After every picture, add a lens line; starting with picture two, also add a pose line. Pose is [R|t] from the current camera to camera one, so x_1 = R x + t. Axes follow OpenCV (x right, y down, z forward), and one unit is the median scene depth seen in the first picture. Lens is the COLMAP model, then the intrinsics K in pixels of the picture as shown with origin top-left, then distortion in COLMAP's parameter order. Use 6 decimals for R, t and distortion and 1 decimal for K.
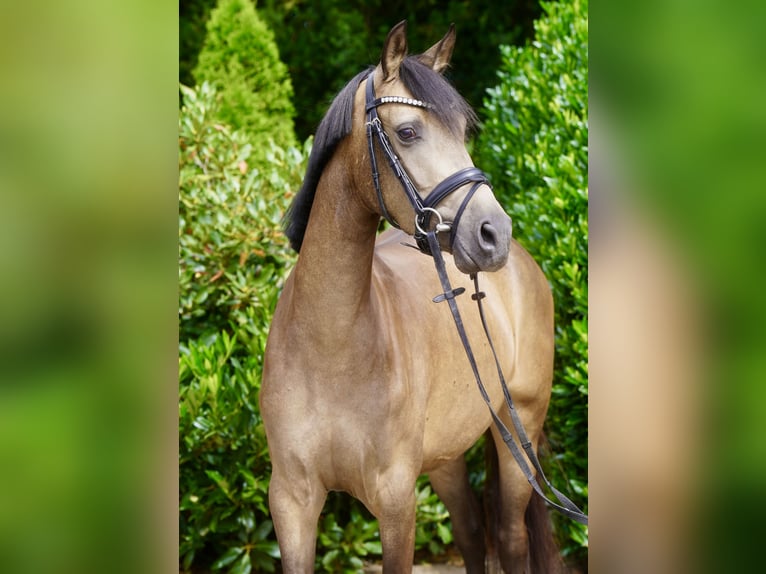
lens RADIAL K [[1895.2, 0, 318.5], [0, 1895.2, 287.2], [0, 0, 1]] dist [0.579045, -0.028492]
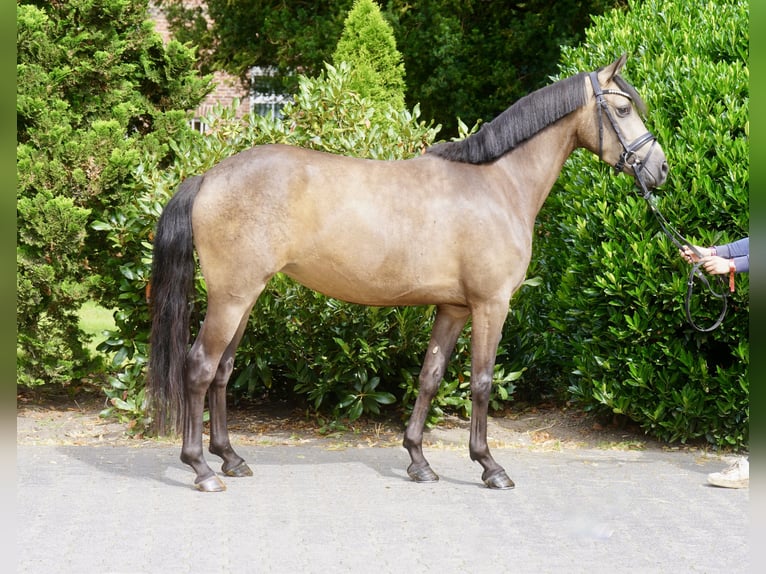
lens RADIAL K [[2328.0, 0, 342.4], [0, 2328.0, 286.9], [0, 0, 1]] dist [0.283587, -0.619254]
pose [[0.998874, 0.042169, -0.021721, -0.016576], [-0.042906, 0.998478, -0.034658, 0.113280], [0.020226, 0.035551, 0.999163, -0.675713]]
